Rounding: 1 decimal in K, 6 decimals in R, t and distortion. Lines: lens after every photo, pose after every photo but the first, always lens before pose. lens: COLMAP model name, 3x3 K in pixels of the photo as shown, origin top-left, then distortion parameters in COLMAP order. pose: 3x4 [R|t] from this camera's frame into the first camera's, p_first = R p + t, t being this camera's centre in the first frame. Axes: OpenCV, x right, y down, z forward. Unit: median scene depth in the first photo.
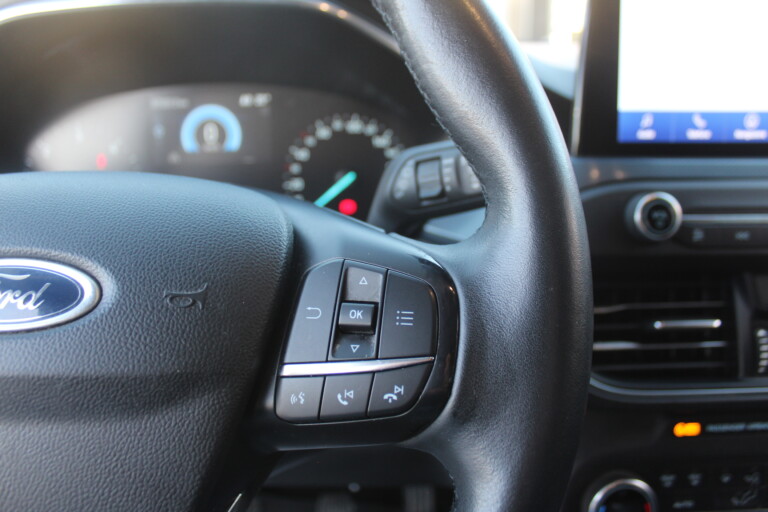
lens RADIAL K [[619.3, 0, 384.0], [0, 619.3, 256.0], [0, 0, 1]] dist [-0.163778, 0.133361]
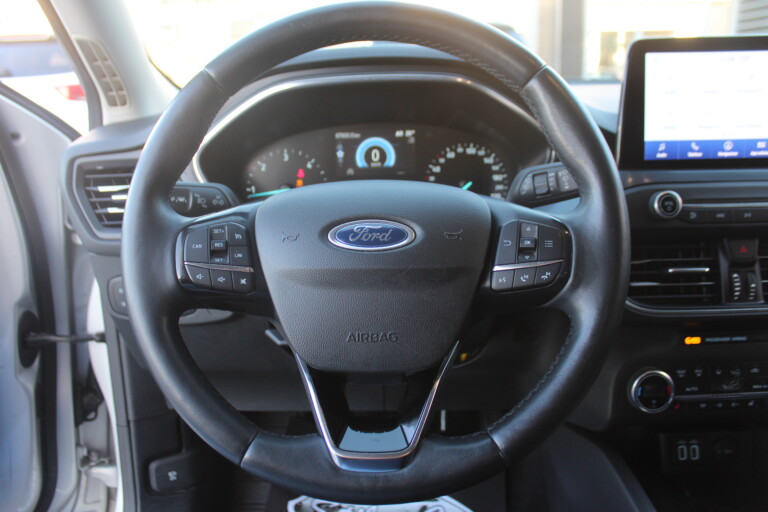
lens RADIAL K [[640.1, 0, 384.0], [0, 640.1, 256.0], [0, 0, 1]] dist [-0.158385, 0.148137]
pose [[0.999117, -0.009536, -0.040924, -0.262152], [0.008767, 0.999782, -0.018928, 0.100498], [0.041095, 0.018553, 0.998983, -0.747093]]
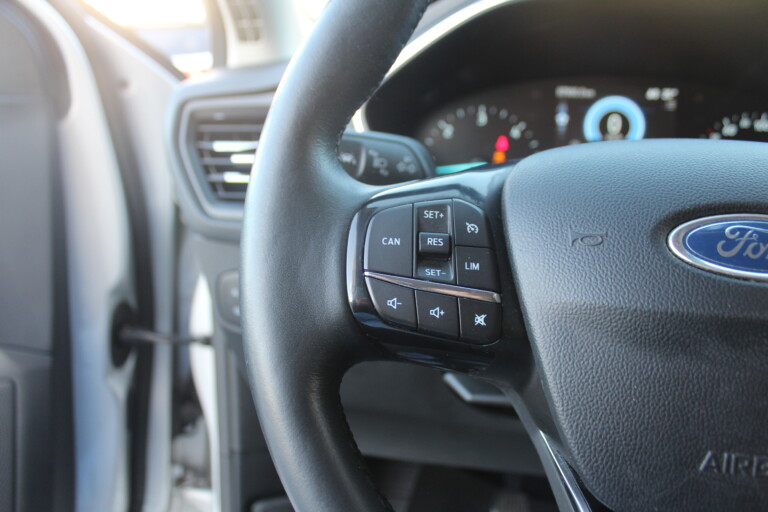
lens RADIAL K [[619.3, 0, 384.0], [0, 619.3, 256.0], [0, 0, 1]] dist [-0.163778, 0.133361]
pose [[0.977447, 0.067305, -0.200167, -0.580156], [-0.070779, 0.997439, -0.010242, 0.074196], [0.198965, 0.024179, 0.979708, -0.085734]]
